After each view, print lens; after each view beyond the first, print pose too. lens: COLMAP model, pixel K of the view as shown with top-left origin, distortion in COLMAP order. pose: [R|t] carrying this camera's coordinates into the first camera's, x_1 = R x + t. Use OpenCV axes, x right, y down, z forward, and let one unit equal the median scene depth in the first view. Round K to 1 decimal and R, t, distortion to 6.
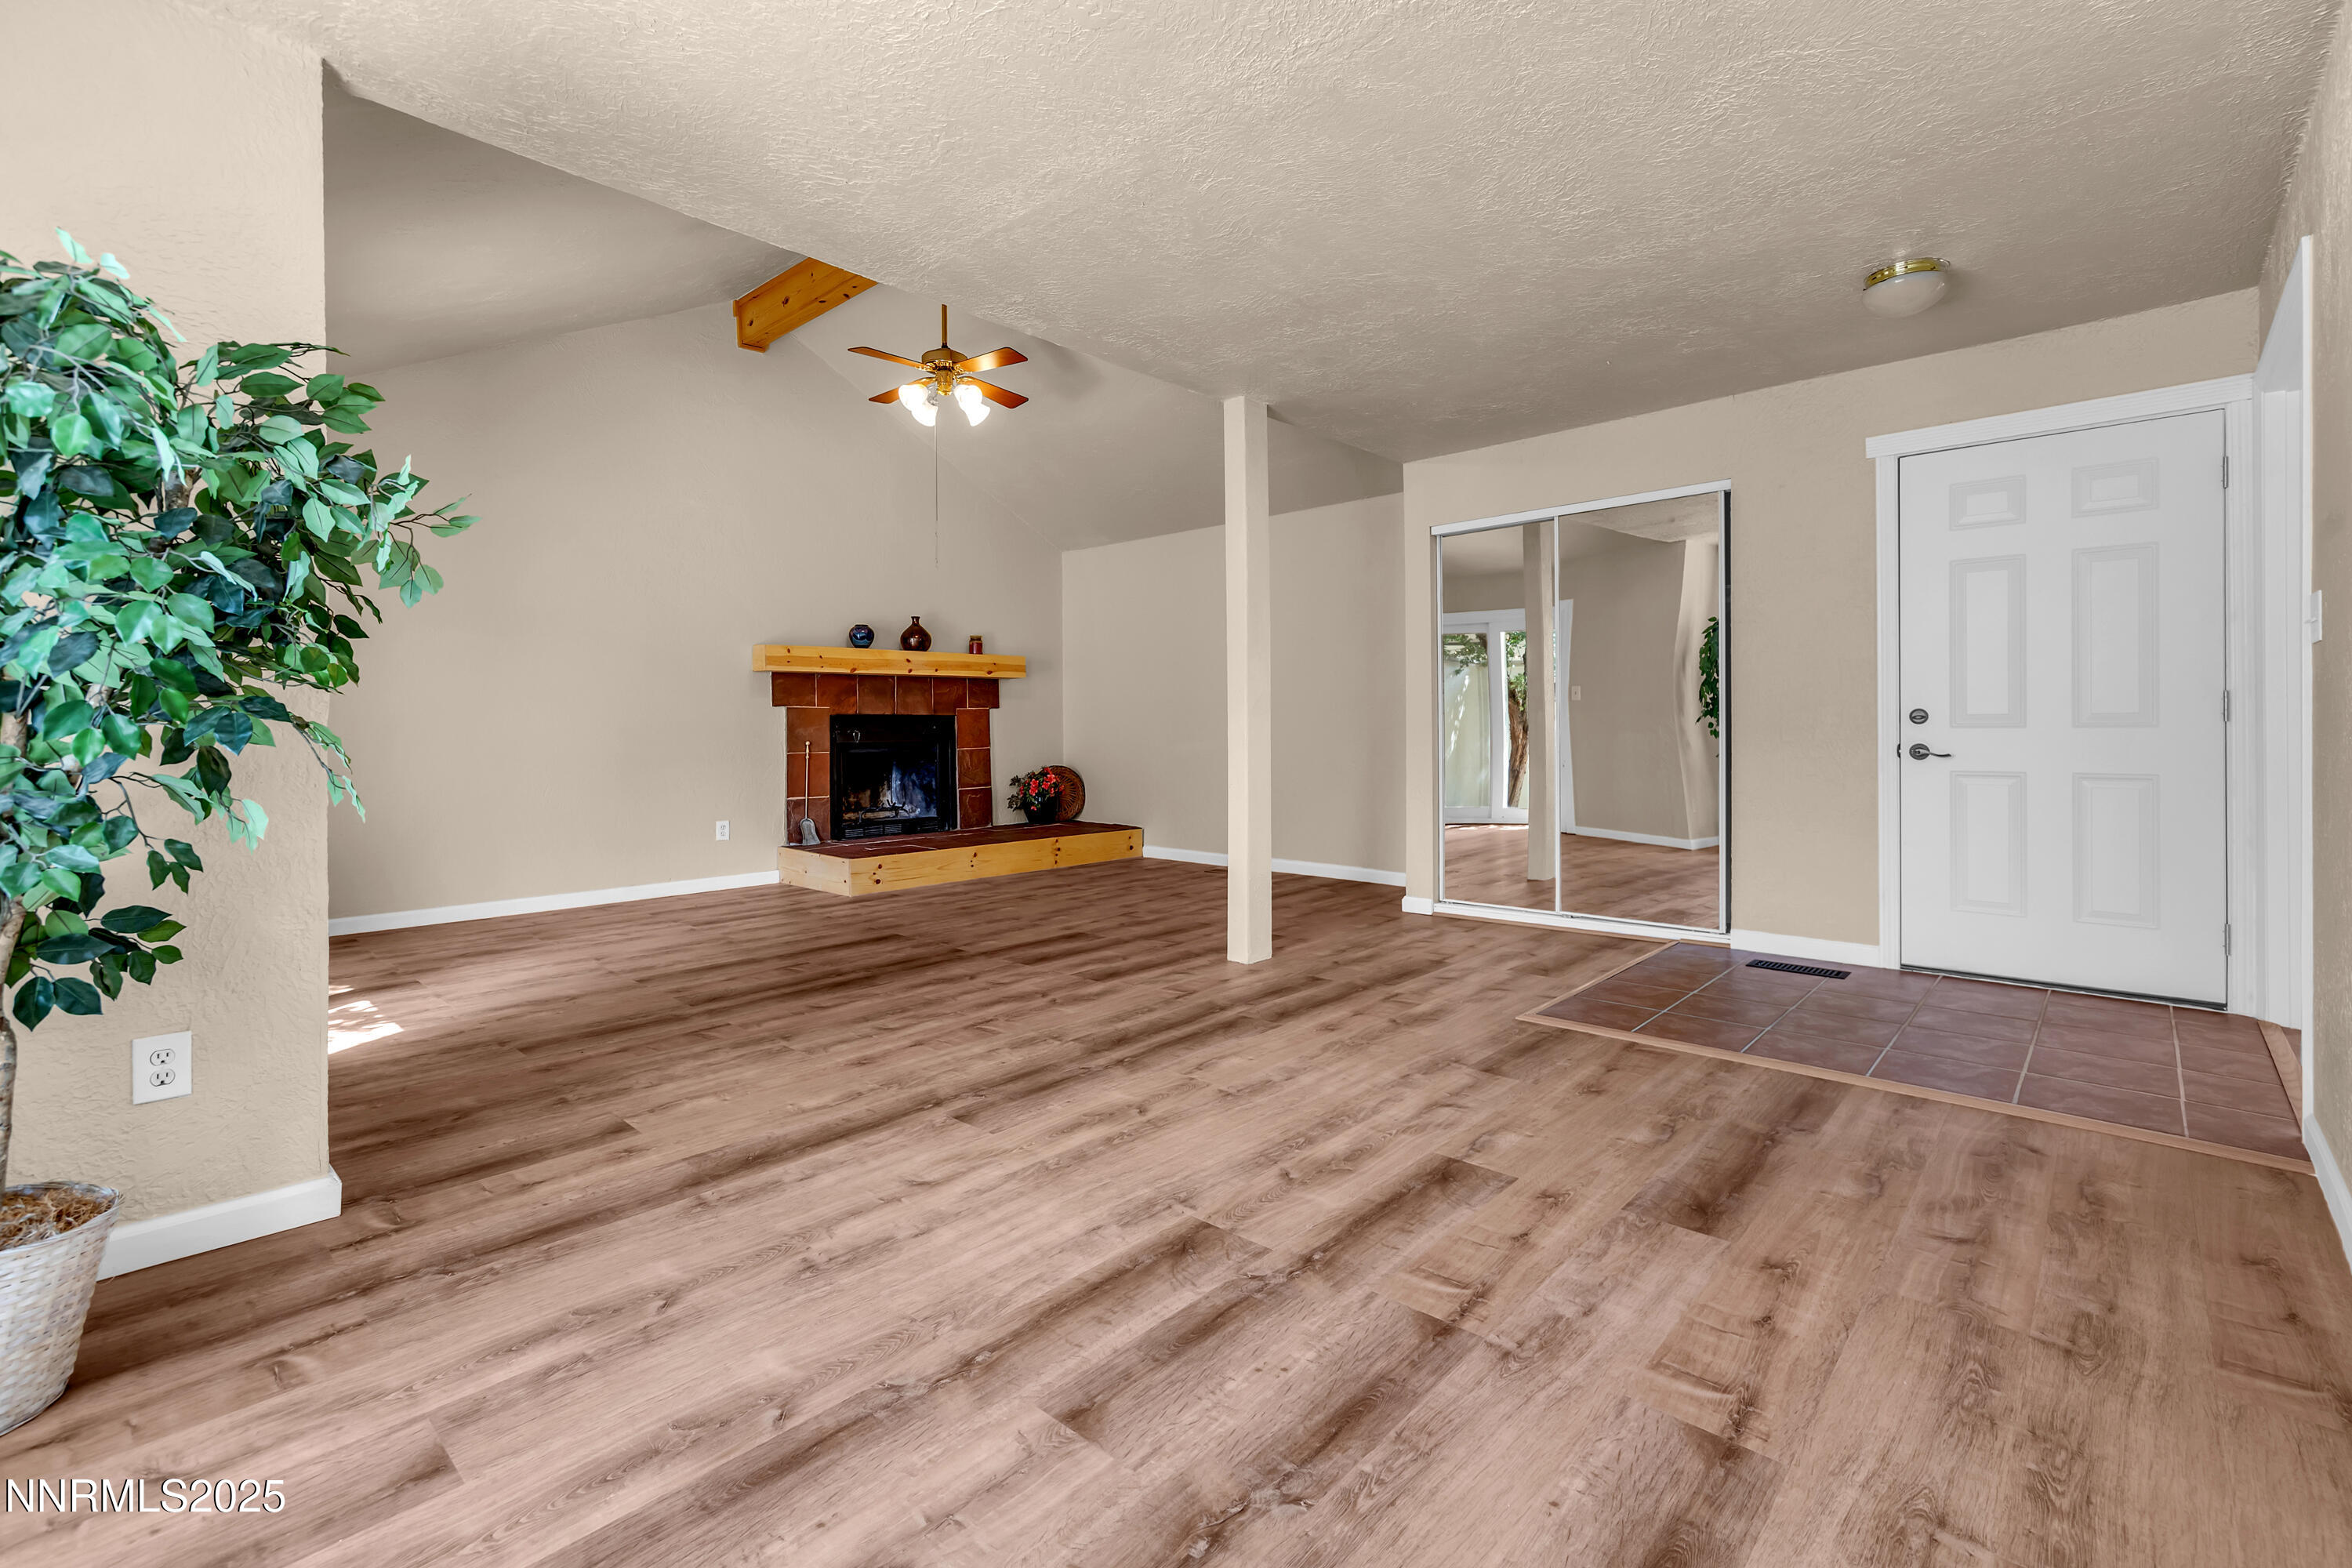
lens RADIAL K [[1044.6, 0, 1207.6], [0, 1044.6, 740.2], [0, 0, 1]] dist [-0.000726, -0.000591]
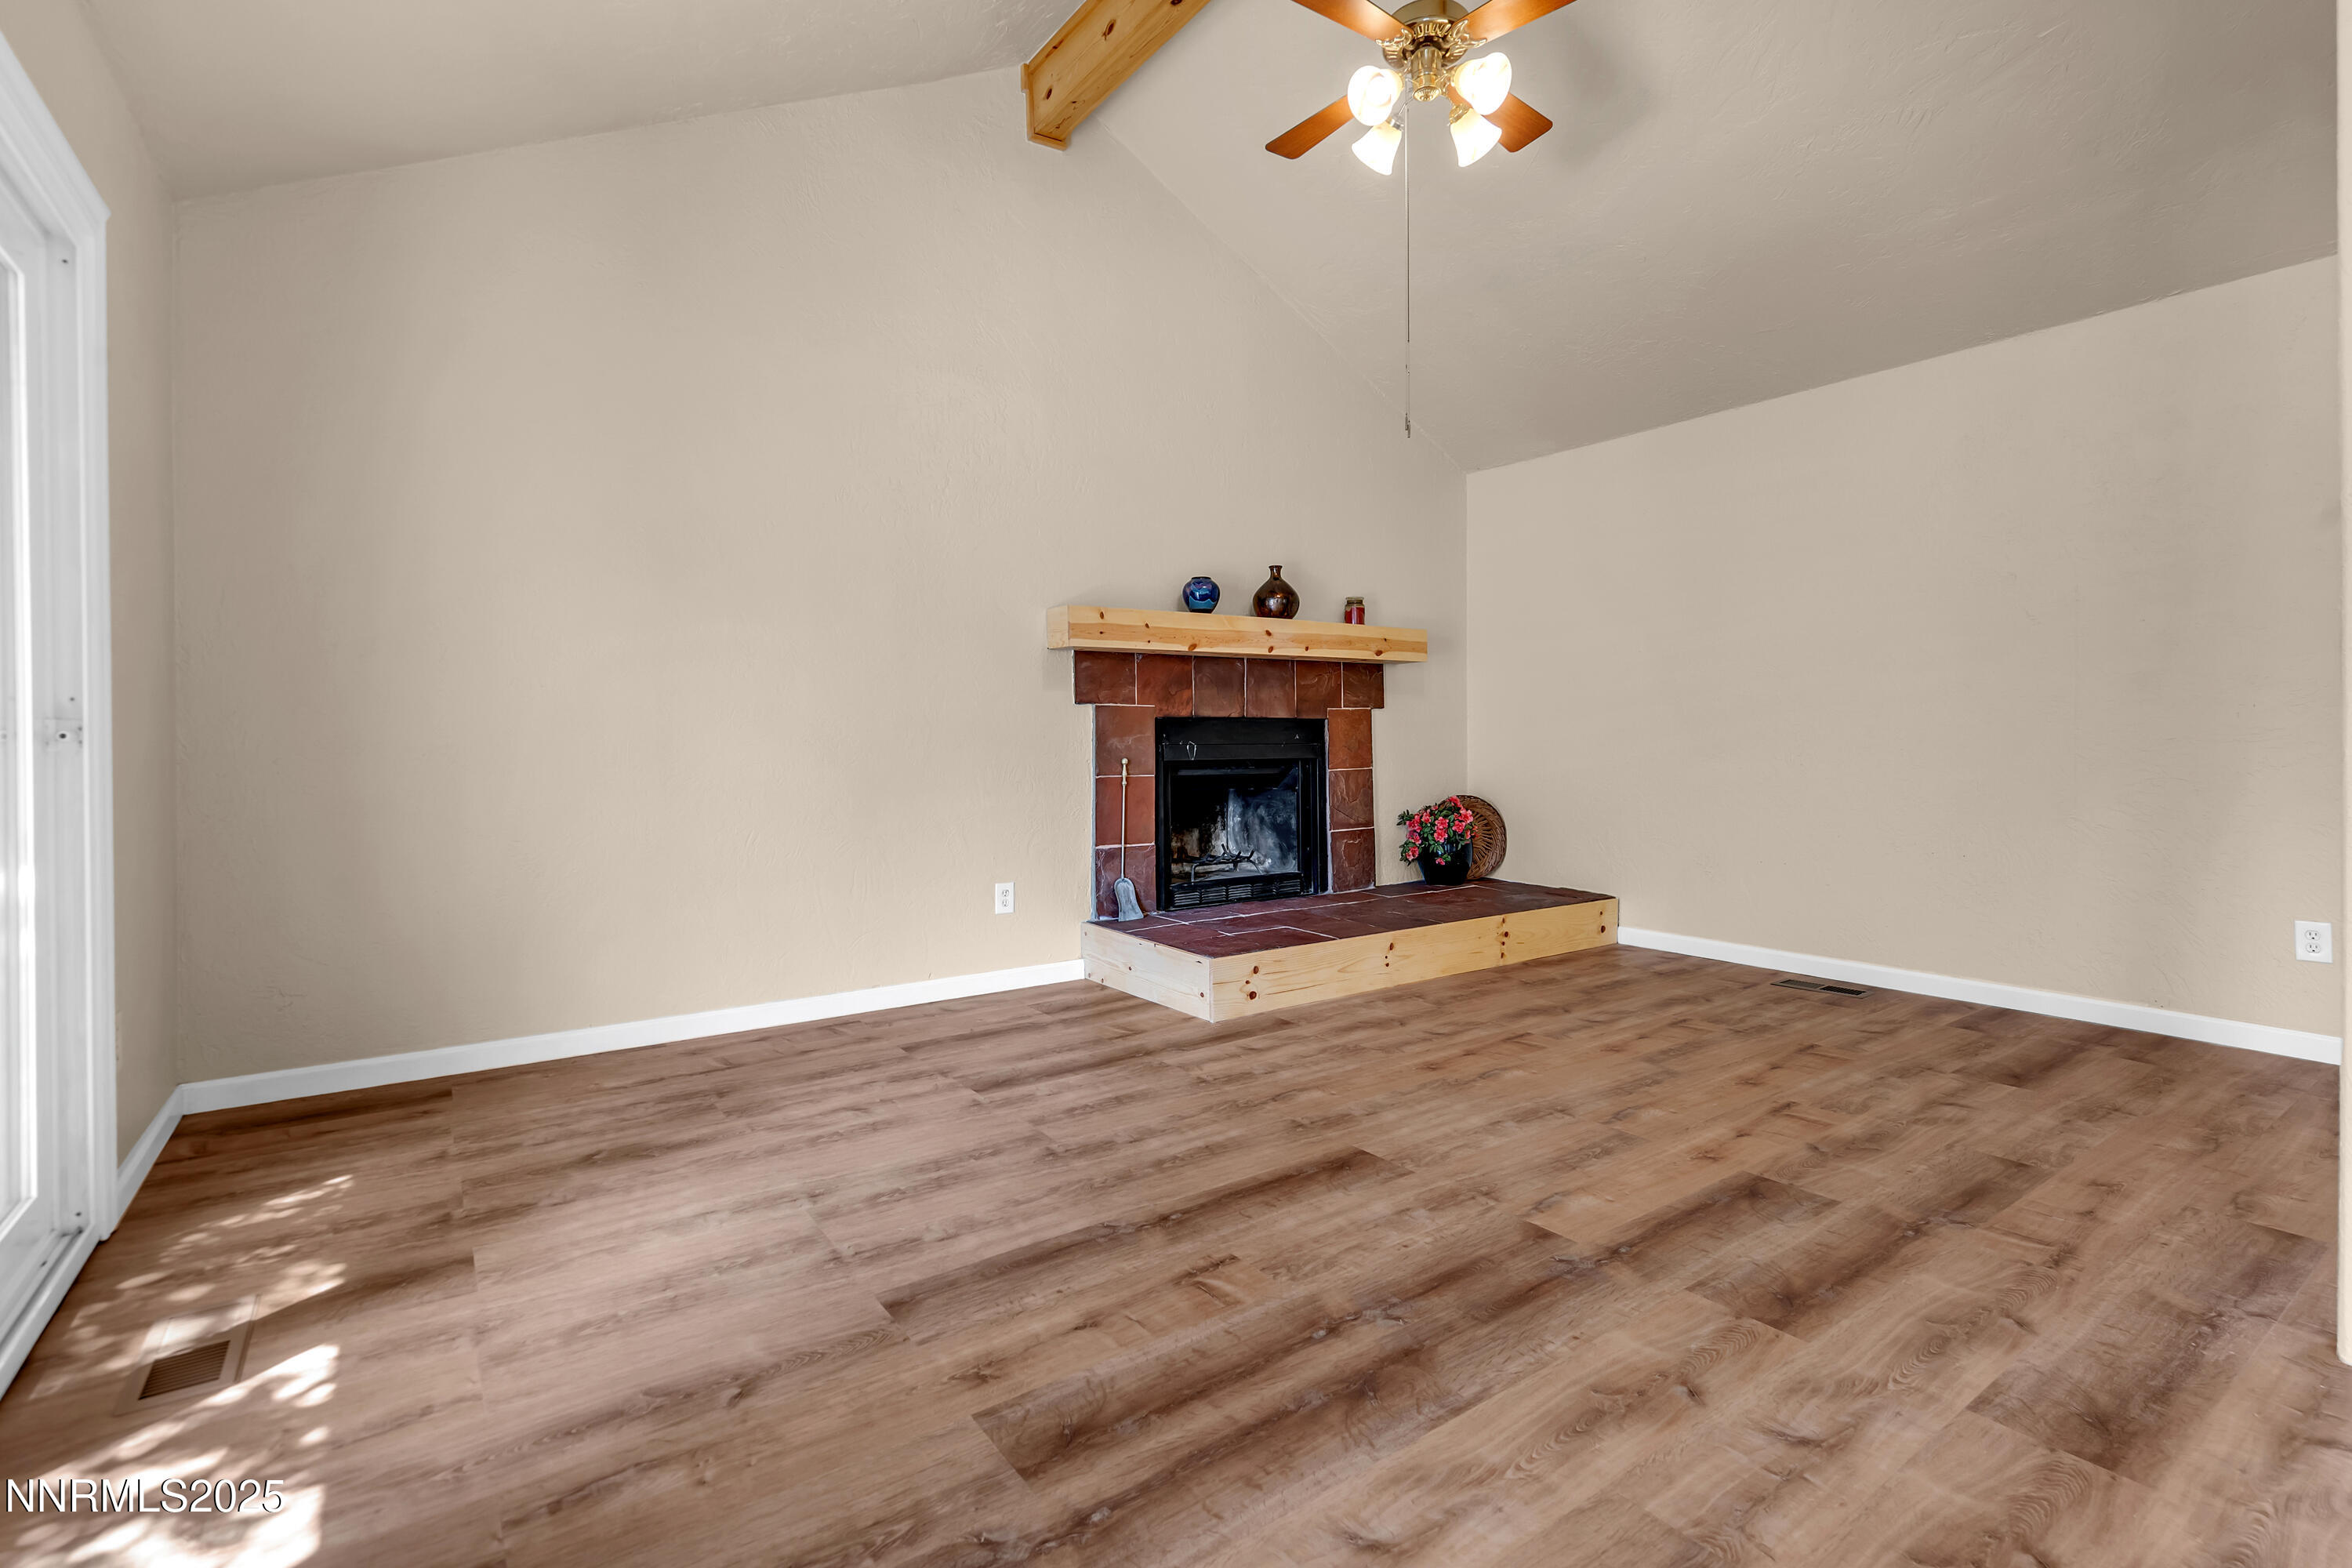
lens RADIAL K [[961.2, 0, 1170.0], [0, 961.2, 755.0], [0, 0, 1]] dist [0.000618, -0.000296]
pose [[0.979894, 0.006384, -0.199418, -0.224554], [-0.005114, 0.999963, 0.006881, -0.004728], [0.199455, -0.005723, 0.979890, 0.402676]]
